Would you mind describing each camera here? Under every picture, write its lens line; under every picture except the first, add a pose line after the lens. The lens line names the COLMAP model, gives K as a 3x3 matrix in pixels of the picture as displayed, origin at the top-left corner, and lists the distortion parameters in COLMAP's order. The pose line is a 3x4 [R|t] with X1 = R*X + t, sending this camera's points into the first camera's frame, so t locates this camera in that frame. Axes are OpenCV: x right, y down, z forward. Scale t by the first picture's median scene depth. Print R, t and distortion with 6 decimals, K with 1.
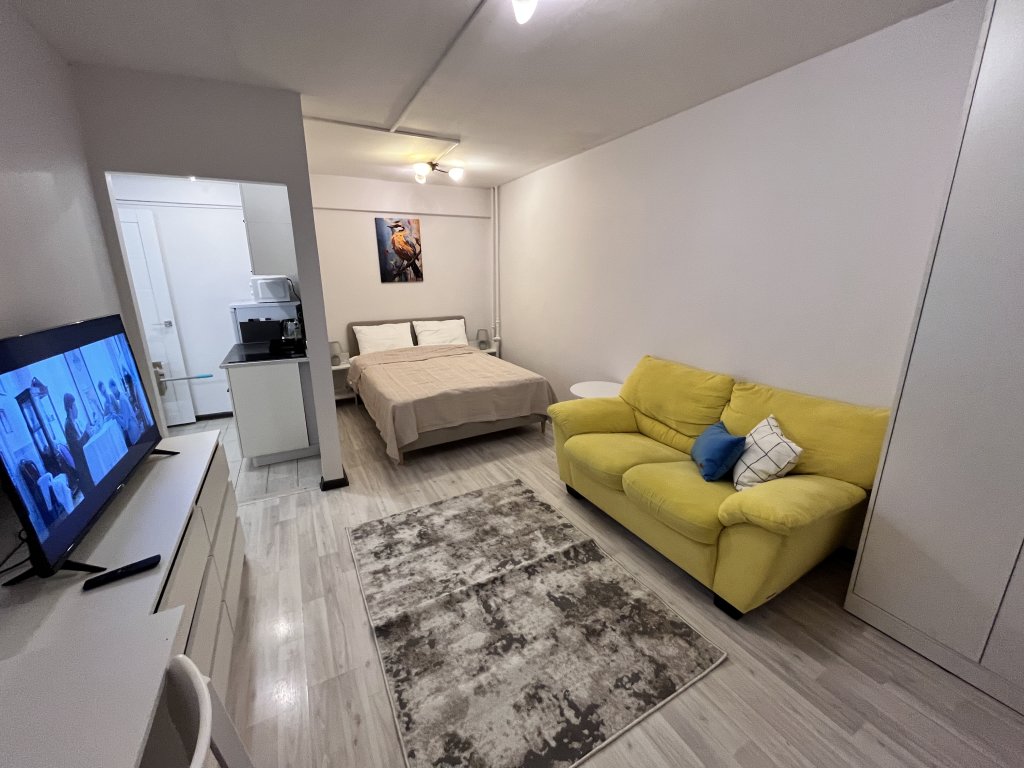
lens RADIAL K [[411.2, 0, 509.9], [0, 411.2, 387.4], [0, 0, 1]] dist [-0.006793, -0.000010]
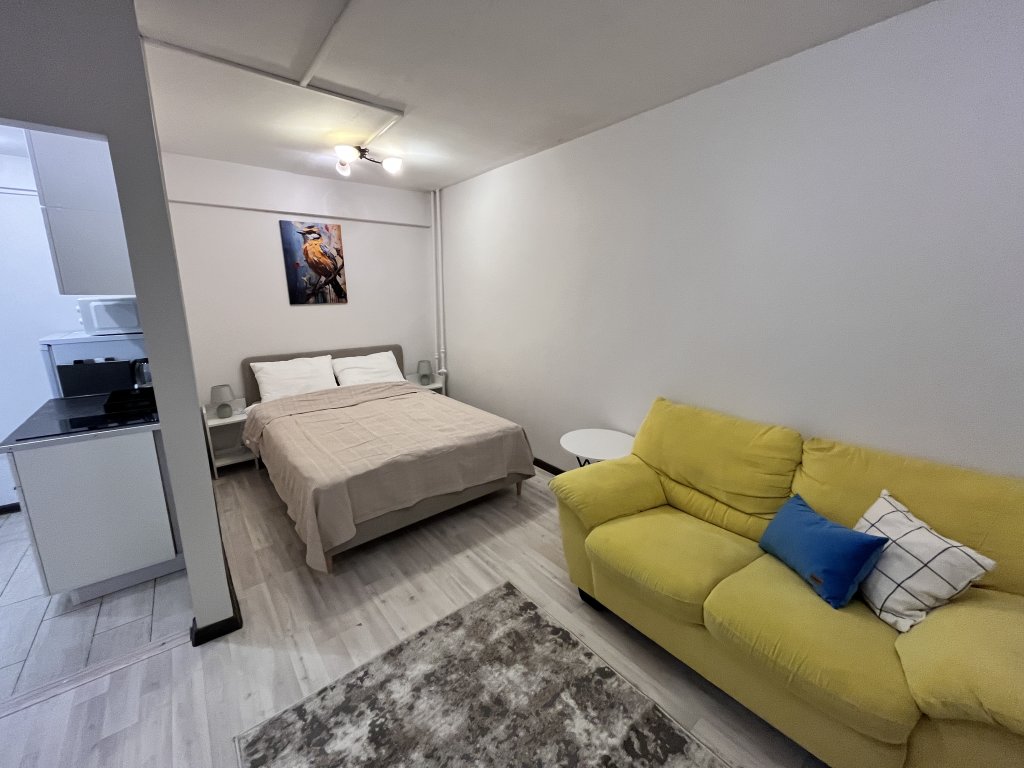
lens RADIAL K [[411.2, 0, 511.4], [0, 411.2, 386.9], [0, 0, 1]] dist [-0.006793, -0.000010]
pose [[0.981545, -0.037323, 0.187552, -0.107392], [0.046107, 0.998024, -0.042694, -0.093812], [-0.185588, 0.050553, 0.981326, 0.337640]]
